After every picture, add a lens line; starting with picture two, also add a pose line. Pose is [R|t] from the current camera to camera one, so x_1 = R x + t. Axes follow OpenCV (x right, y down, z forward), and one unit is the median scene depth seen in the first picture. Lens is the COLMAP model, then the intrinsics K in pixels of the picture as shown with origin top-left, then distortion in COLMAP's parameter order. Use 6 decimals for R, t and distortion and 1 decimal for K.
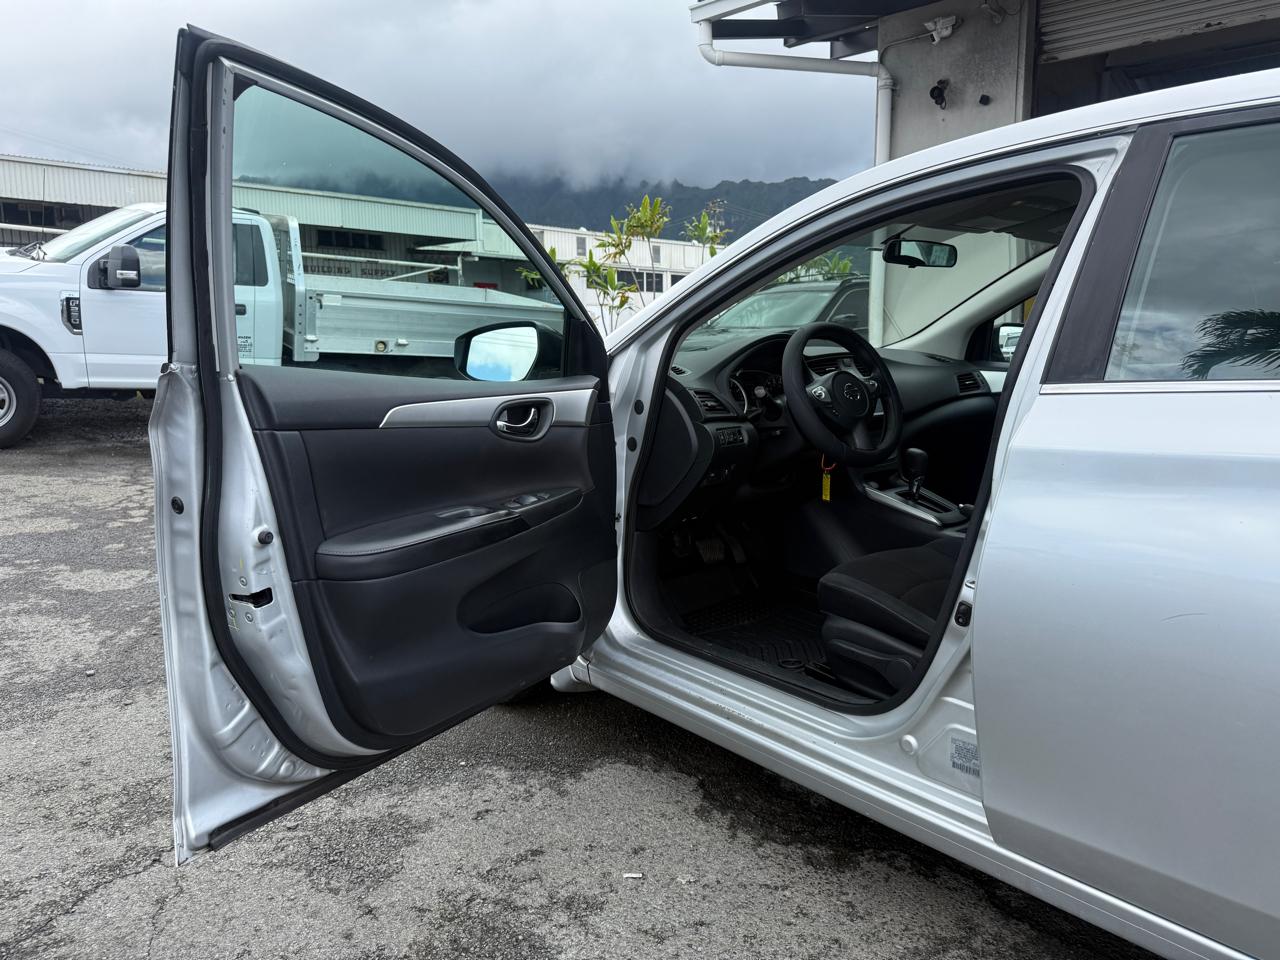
lens RADIAL K [[911.9, 0, 637.3], [0, 911.9, 480.8], [0, 0, 1]] dist [0.007399, -0.011397]
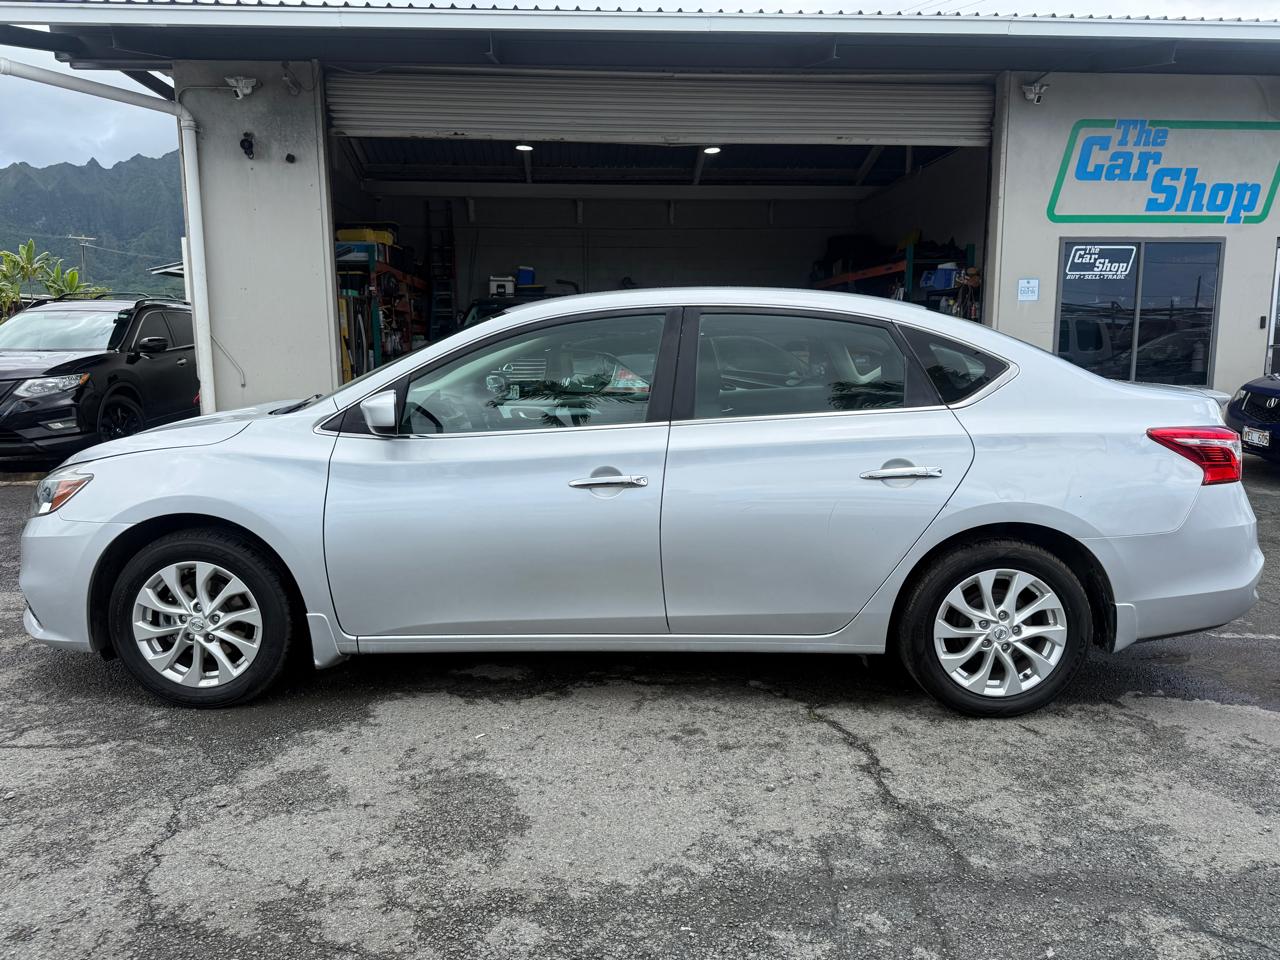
lens RADIAL K [[906.2, 0, 650.7], [0, 906.2, 478.7], [0, 0, 1]] dist [0.033716, -0.041590]
pose [[0.653903, -0.112472, 0.748172, -0.227552], [0.119804, 0.991805, 0.044389, -0.012971], [-0.747033, 0.060608, 0.662018, -0.075791]]
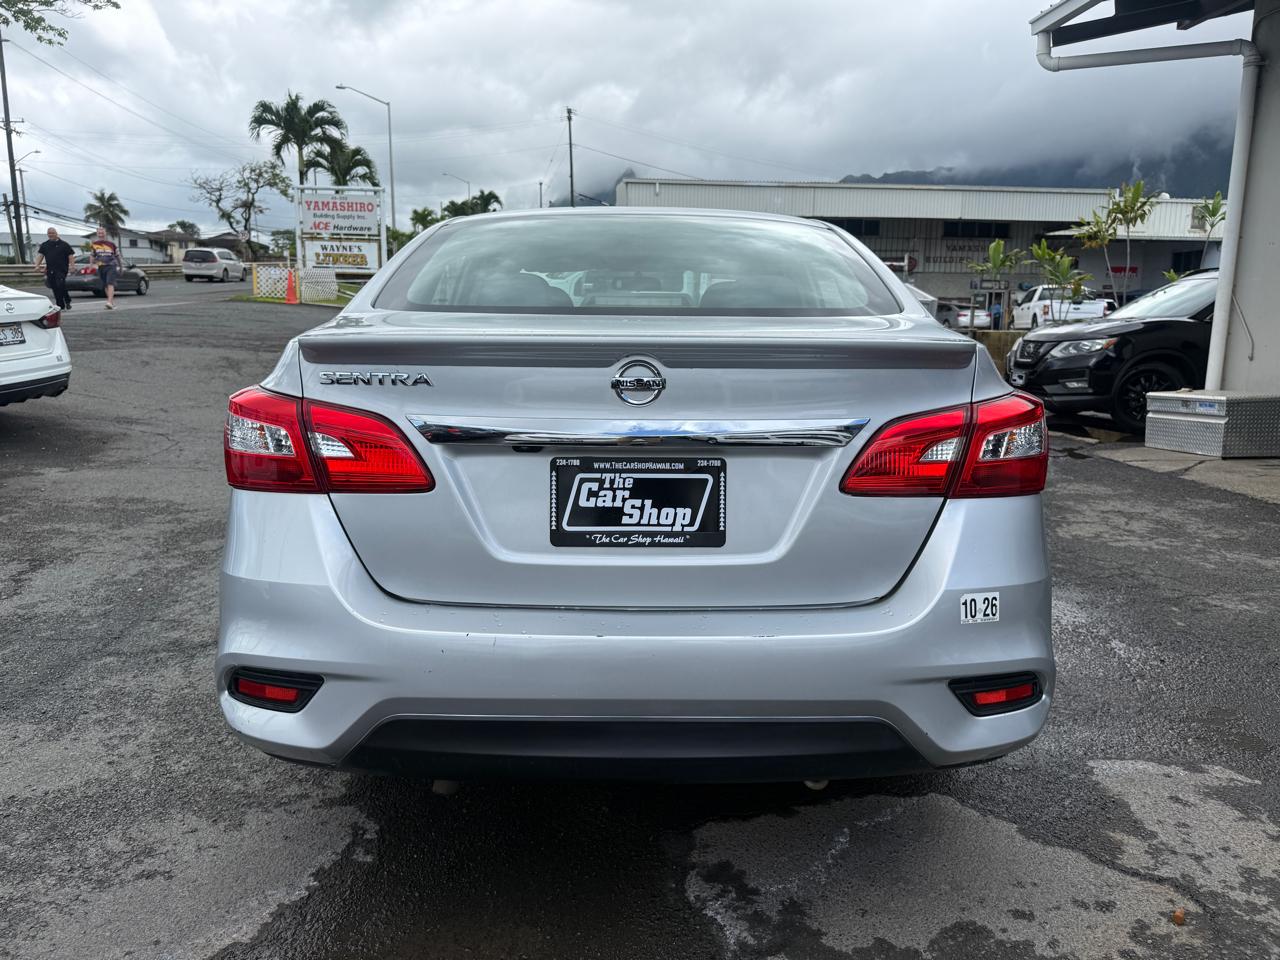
lens RADIAL K [[901.8, 0, 640.0], [0, 901.8, 480.0], [0, 0, 1]] dist [0.063843, -0.064328]
pose [[0.768540, 0.123338, -0.627801, 0.460485], [-0.115191, 0.991883, 0.053852, 0.012739], [0.629347, 0.030930, 0.776509, -0.112915]]
